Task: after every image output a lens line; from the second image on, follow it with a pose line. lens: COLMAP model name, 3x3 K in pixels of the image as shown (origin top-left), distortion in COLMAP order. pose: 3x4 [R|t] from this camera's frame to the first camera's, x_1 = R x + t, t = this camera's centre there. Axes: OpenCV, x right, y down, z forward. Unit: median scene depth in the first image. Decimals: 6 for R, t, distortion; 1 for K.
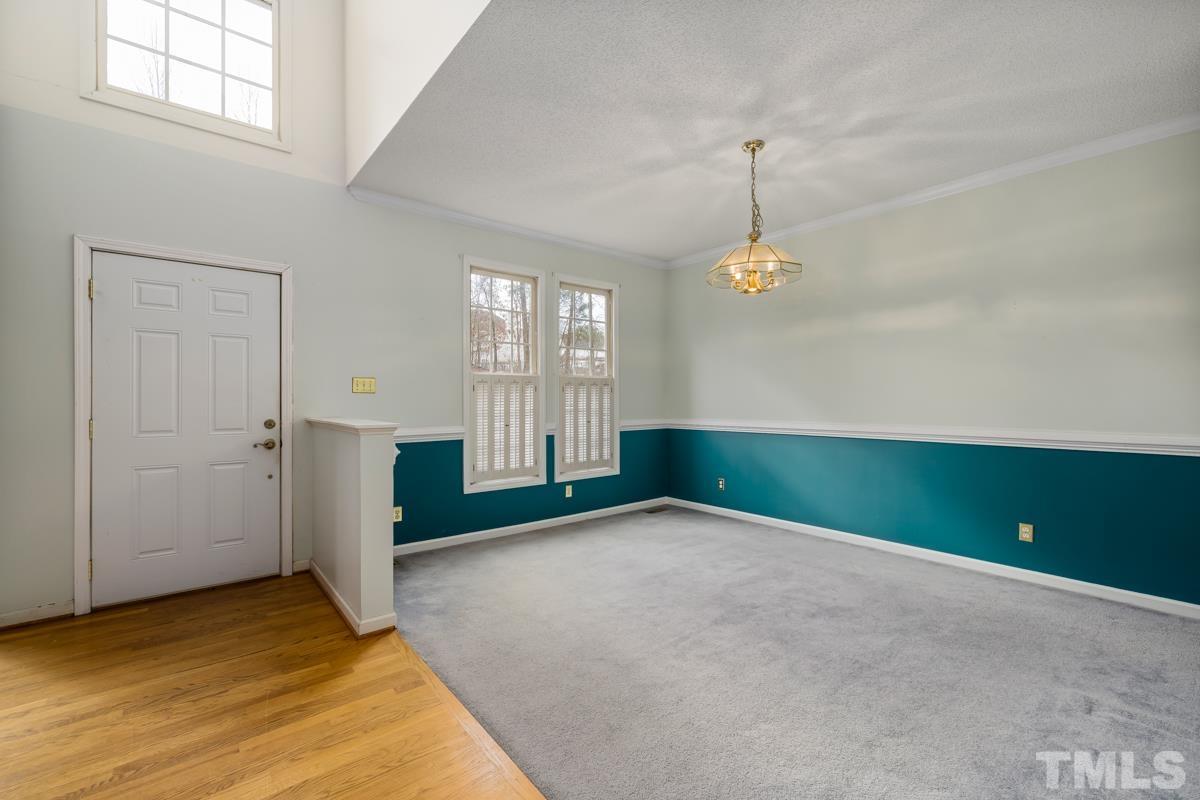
lens RADIAL K [[507.3, 0, 597.7], [0, 507.3, 395.8], [0, 0, 1]] dist [0.002737, 0.000102]
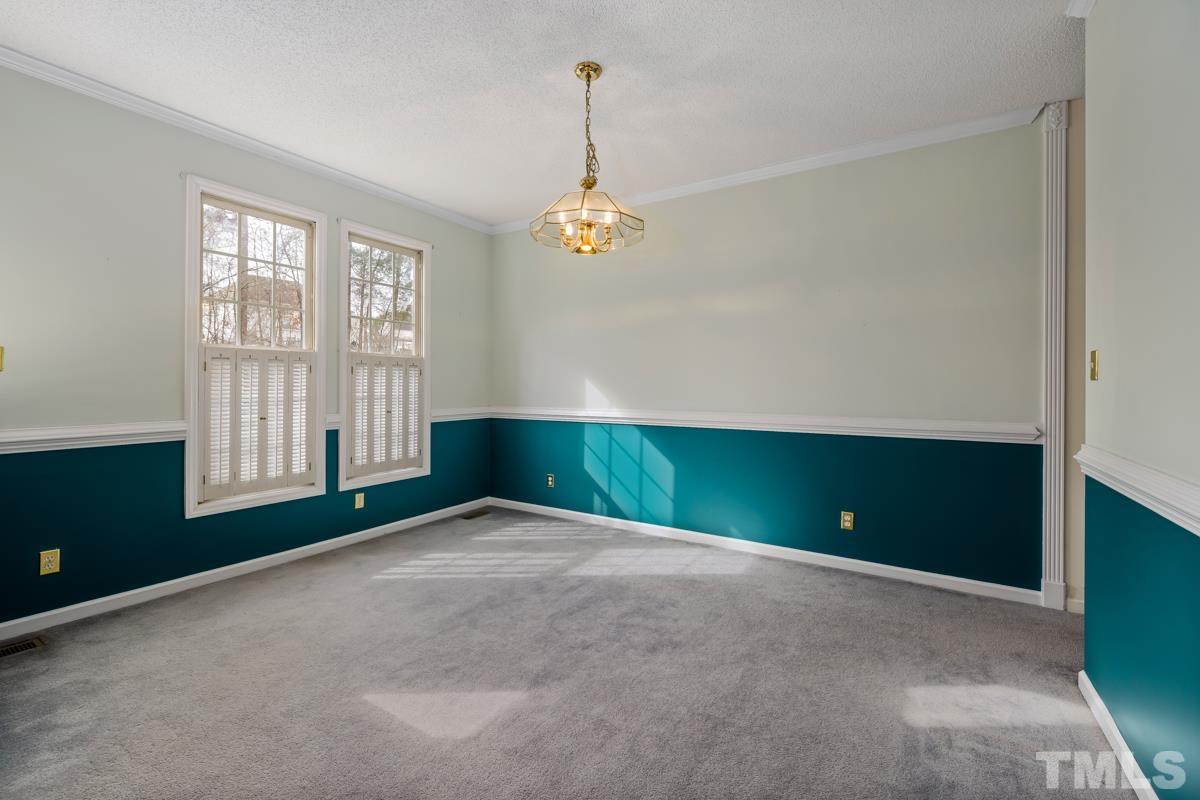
lens RADIAL K [[507.3, 0, 597.7], [0, 507.3, 395.8], [0, 0, 1]] dist [0.002737, 0.000102]
pose [[0.948645, -0.000723, 0.316343, 0.049857], [-0.008505, 0.999578, 0.027789, 0.001346], [-0.316229, -0.029052, 0.948238, 0.165484]]
